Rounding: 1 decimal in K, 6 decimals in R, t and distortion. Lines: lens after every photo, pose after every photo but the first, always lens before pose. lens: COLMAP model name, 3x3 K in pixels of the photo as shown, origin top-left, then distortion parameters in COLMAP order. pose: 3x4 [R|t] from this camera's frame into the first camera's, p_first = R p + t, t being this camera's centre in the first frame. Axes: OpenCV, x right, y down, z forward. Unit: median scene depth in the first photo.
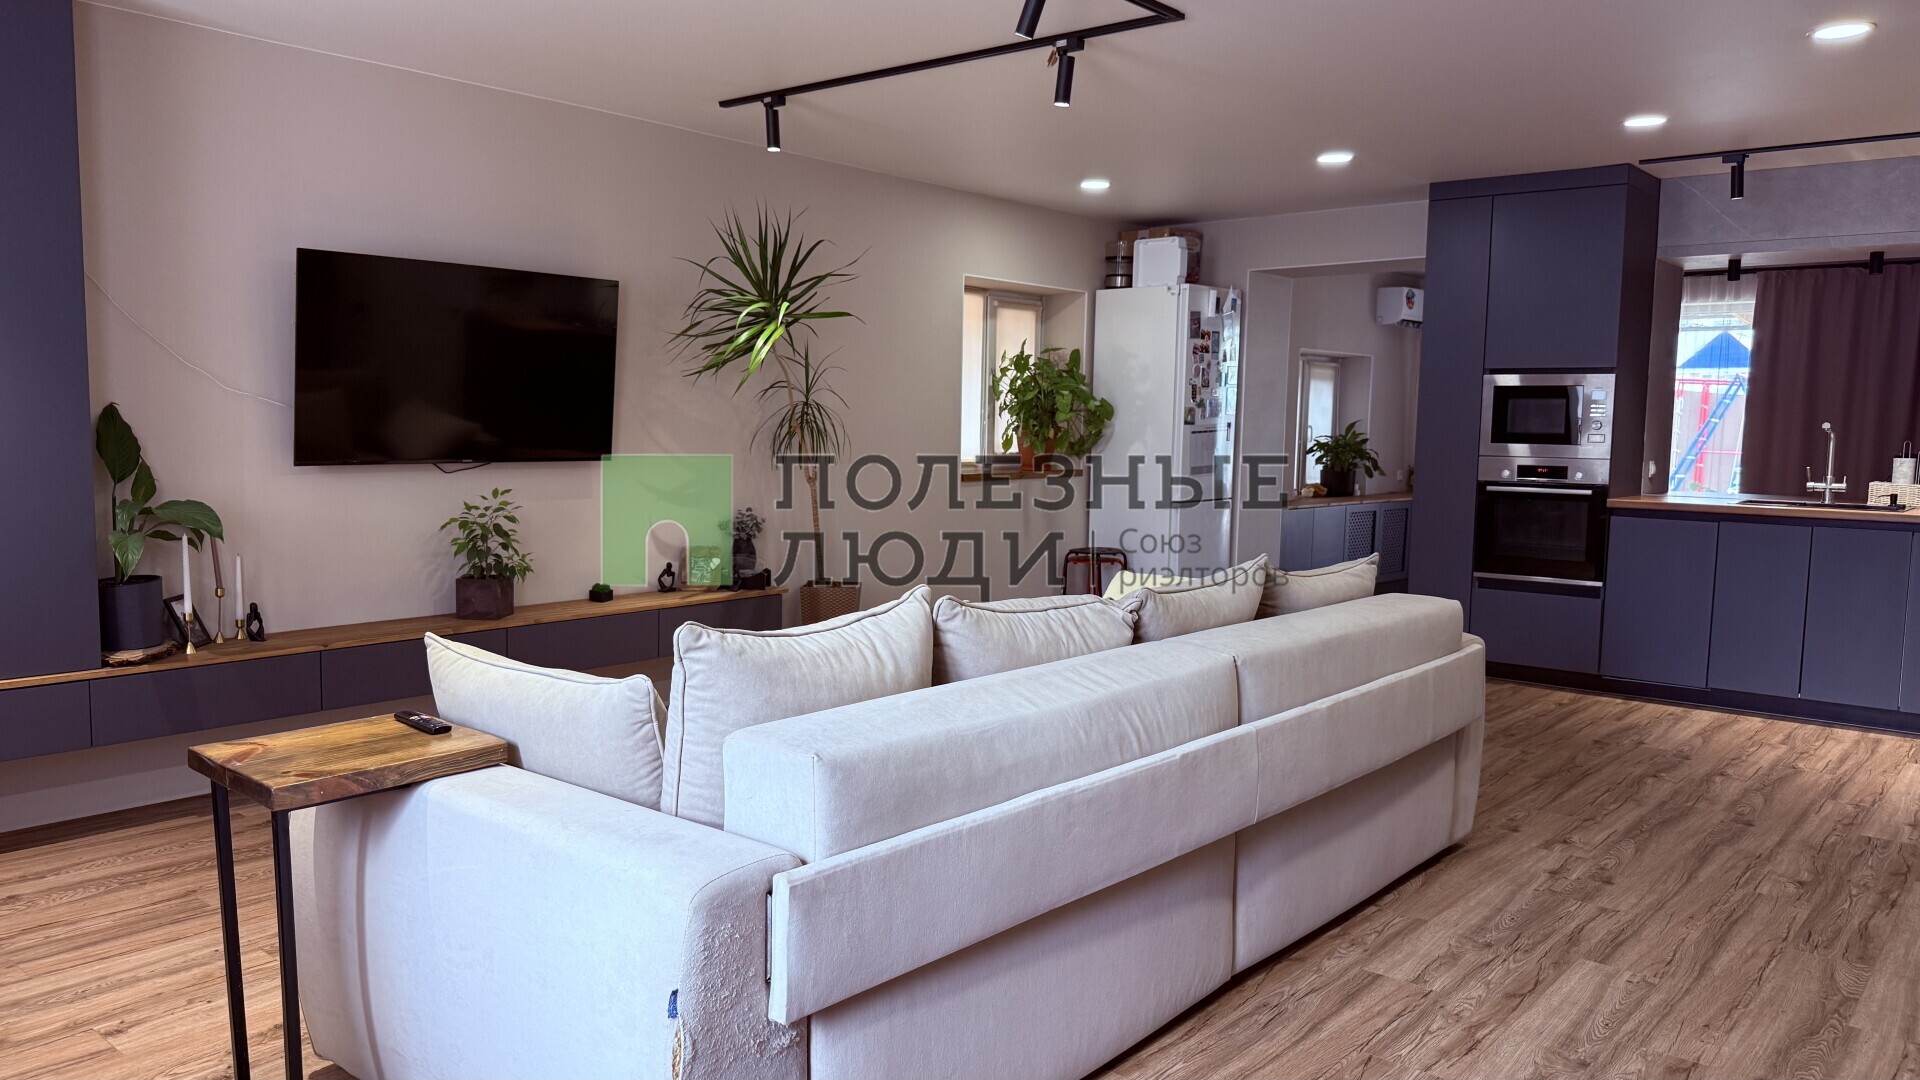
lens RADIAL K [[1297.5, 0, 960.0], [0, 1297.5, 540.0], [0, 0, 1]] dist [-0.012367, -0.003365]
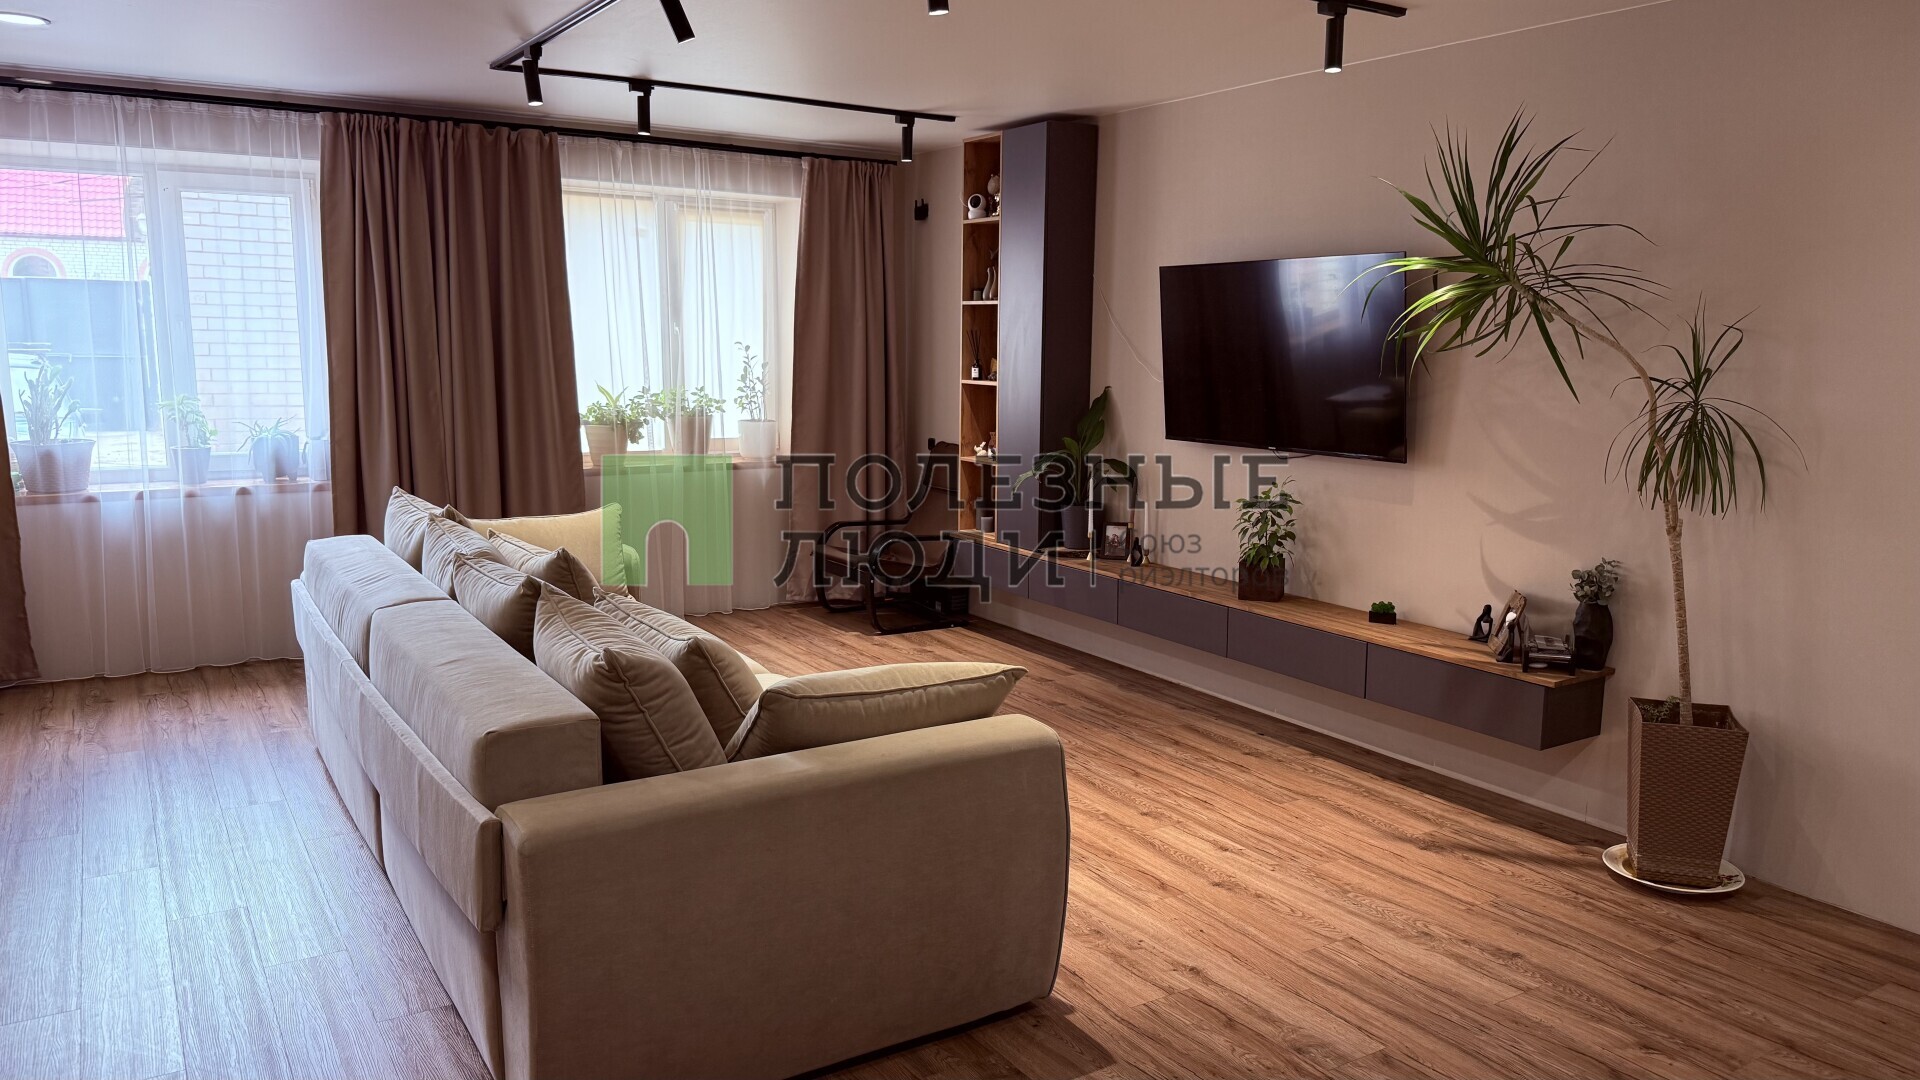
lens RADIAL K [[1297.5, 0, 960.0], [0, 1297.5, 540.0], [0, 0, 1]] dist [-0.012367, -0.003365]
pose [[-0.295551, 0.124483, -0.947182, 0.559772], [-0.107870, 0.980785, 0.162558, -0.105356], [0.949217, 0.150217, -0.276444, 0.856510]]
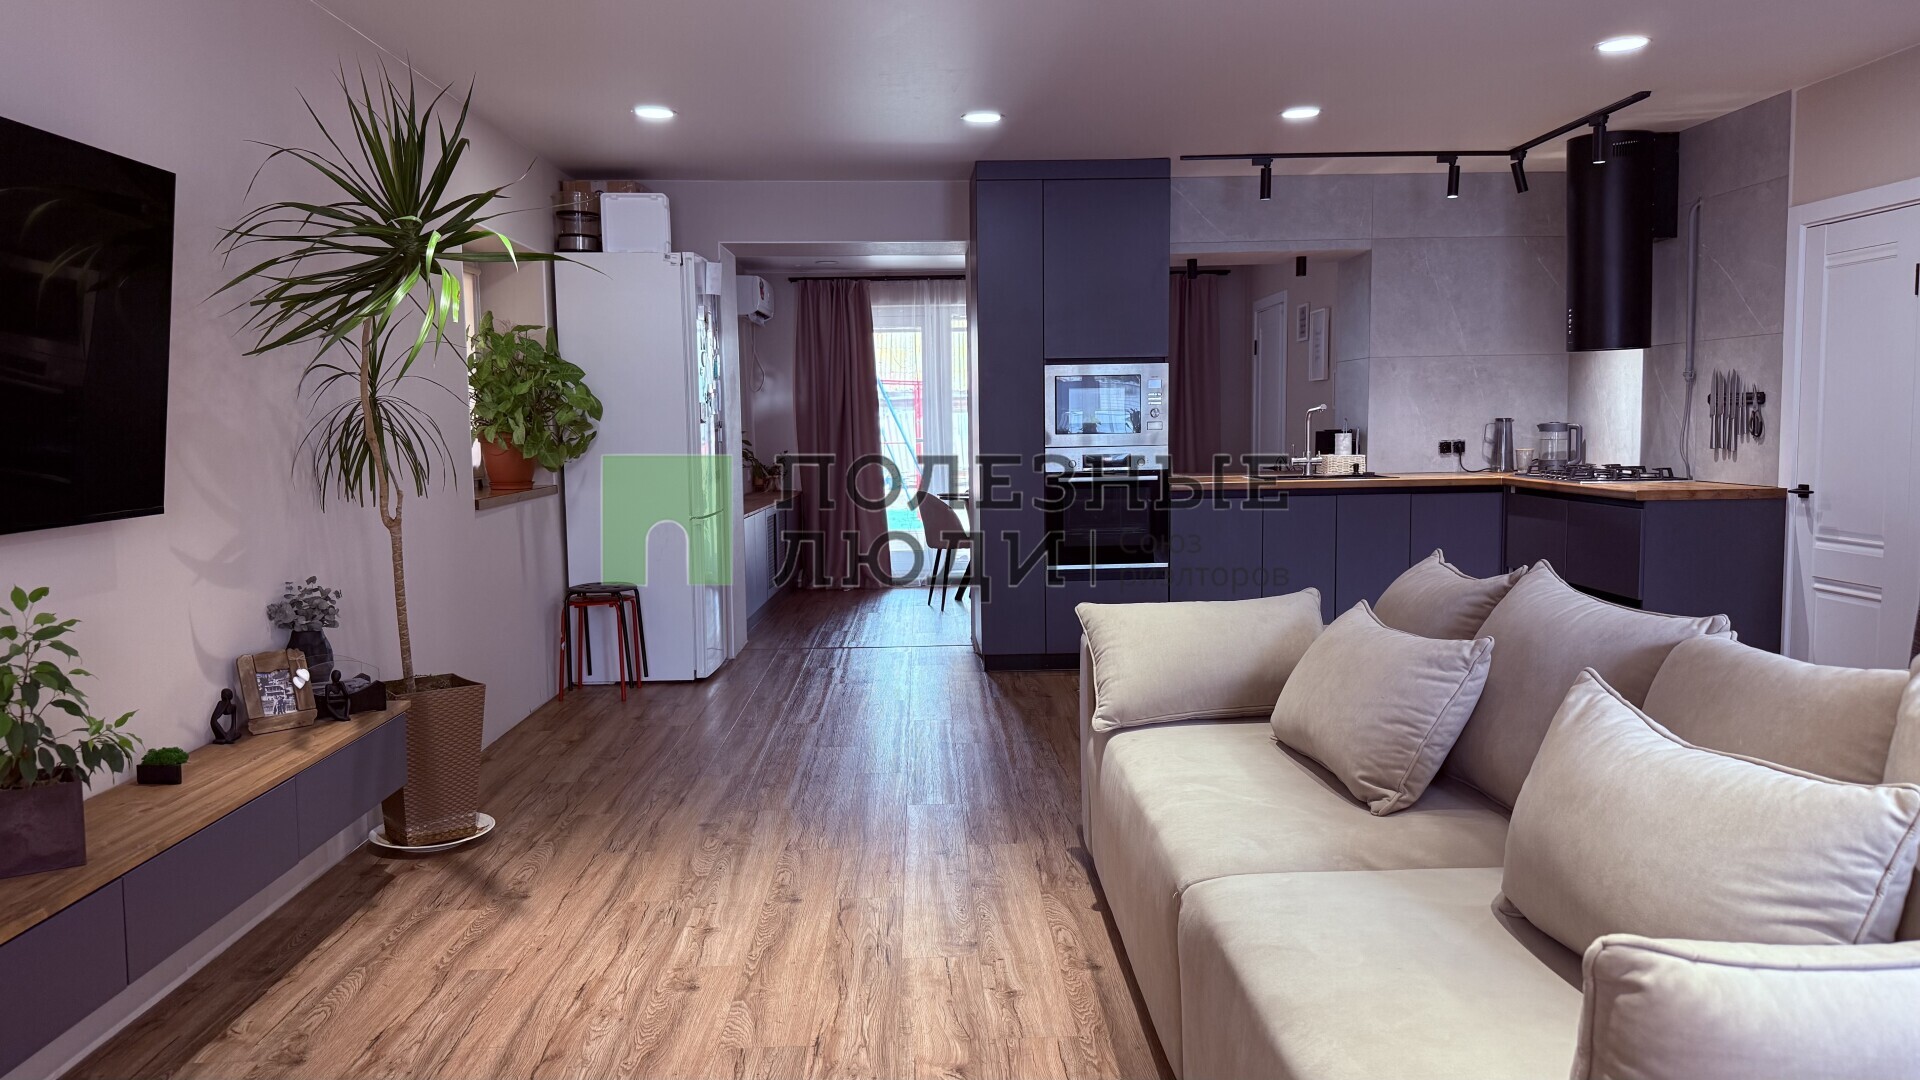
lens RADIAL K [[1332.5, 0, 960.0], [0, 1332.5, 540.0], [0, 0, 1]] dist [0.061452, -0.001516]
pose [[0.736798, -0.084420, 0.670822, -0.356317], [0.085374, 0.995849, 0.031552, -0.035613], [-0.670701, 0.034023, 0.740947, 0.332551]]
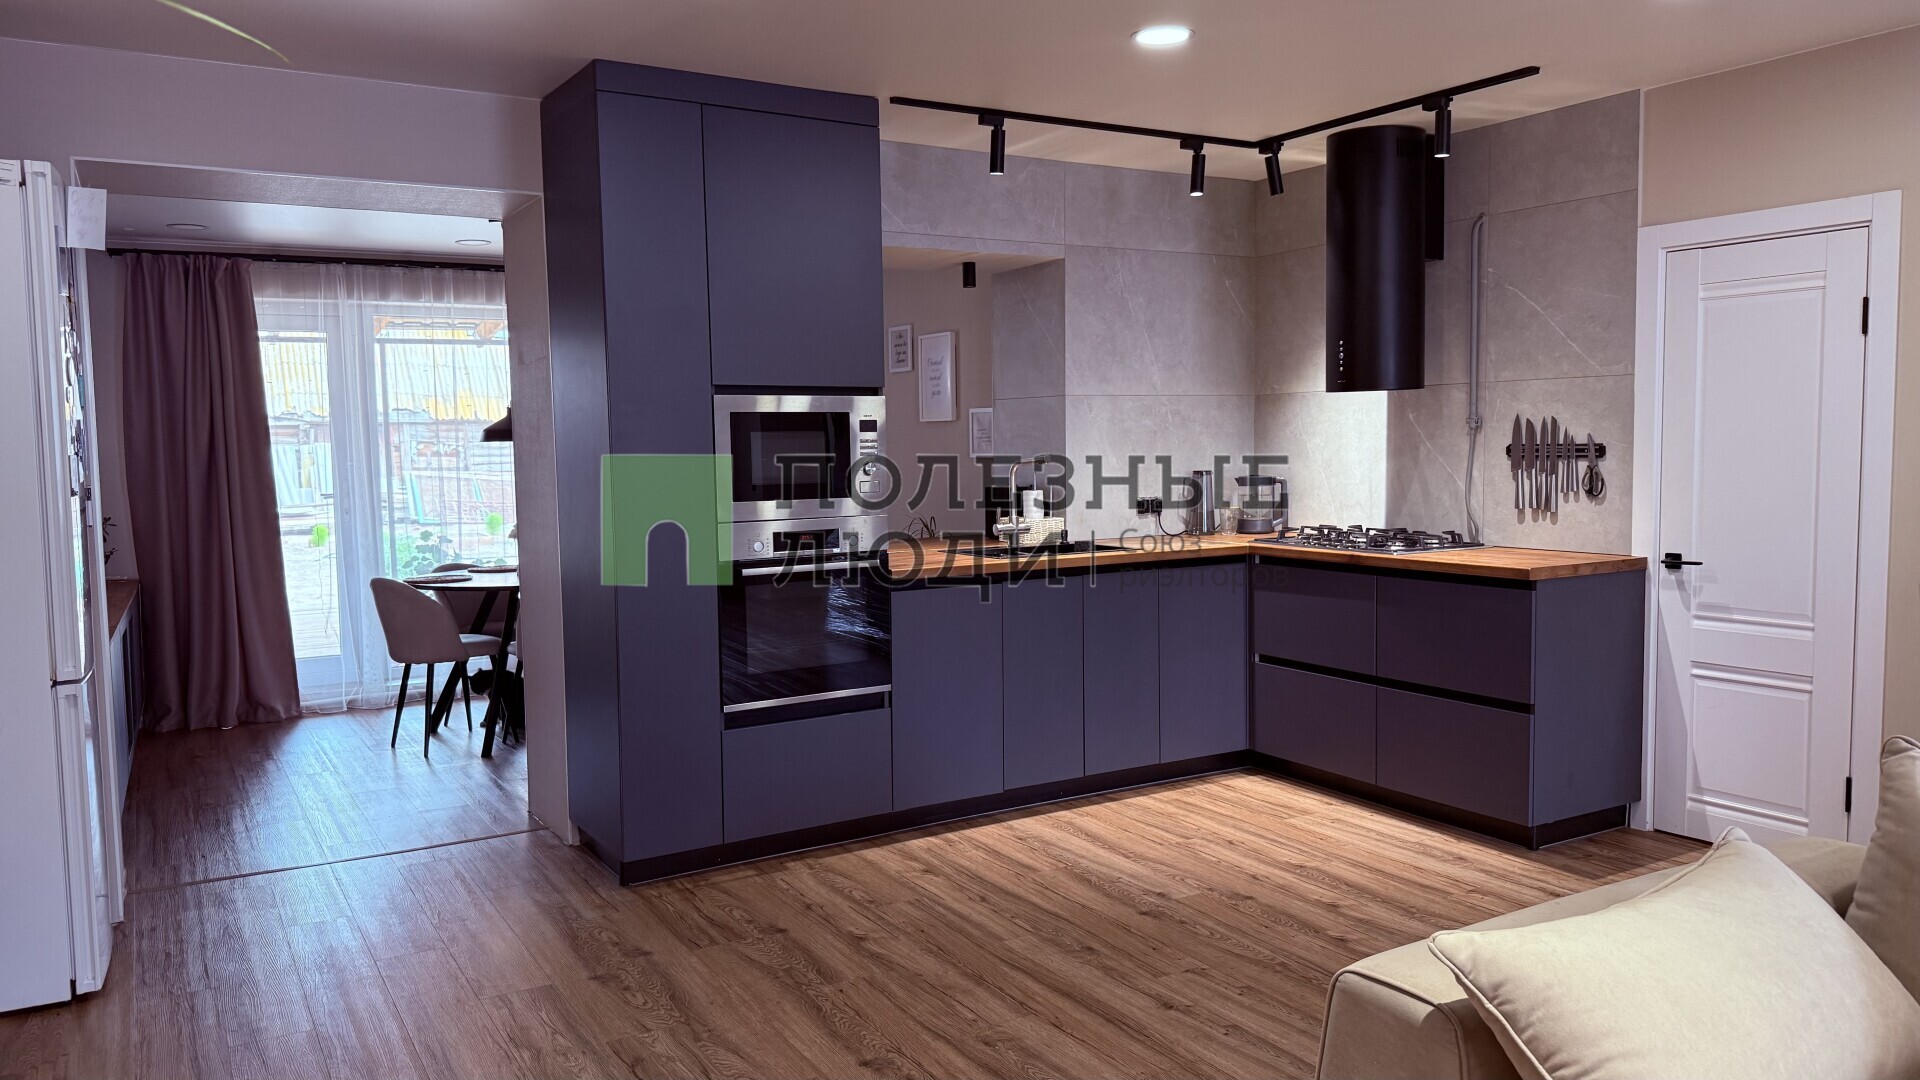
lens RADIAL K [[1337.9, 0, 960.0], [0, 1337.9, 540.0], [0, 0, 1]] dist [0.093834, -0.124056]
pose [[0.326658, -0.085770, 0.941243, -0.187417], [0.107975, 0.992740, 0.052990, -0.086136], [-0.938955, 0.084321, 0.333547, 0.739343]]
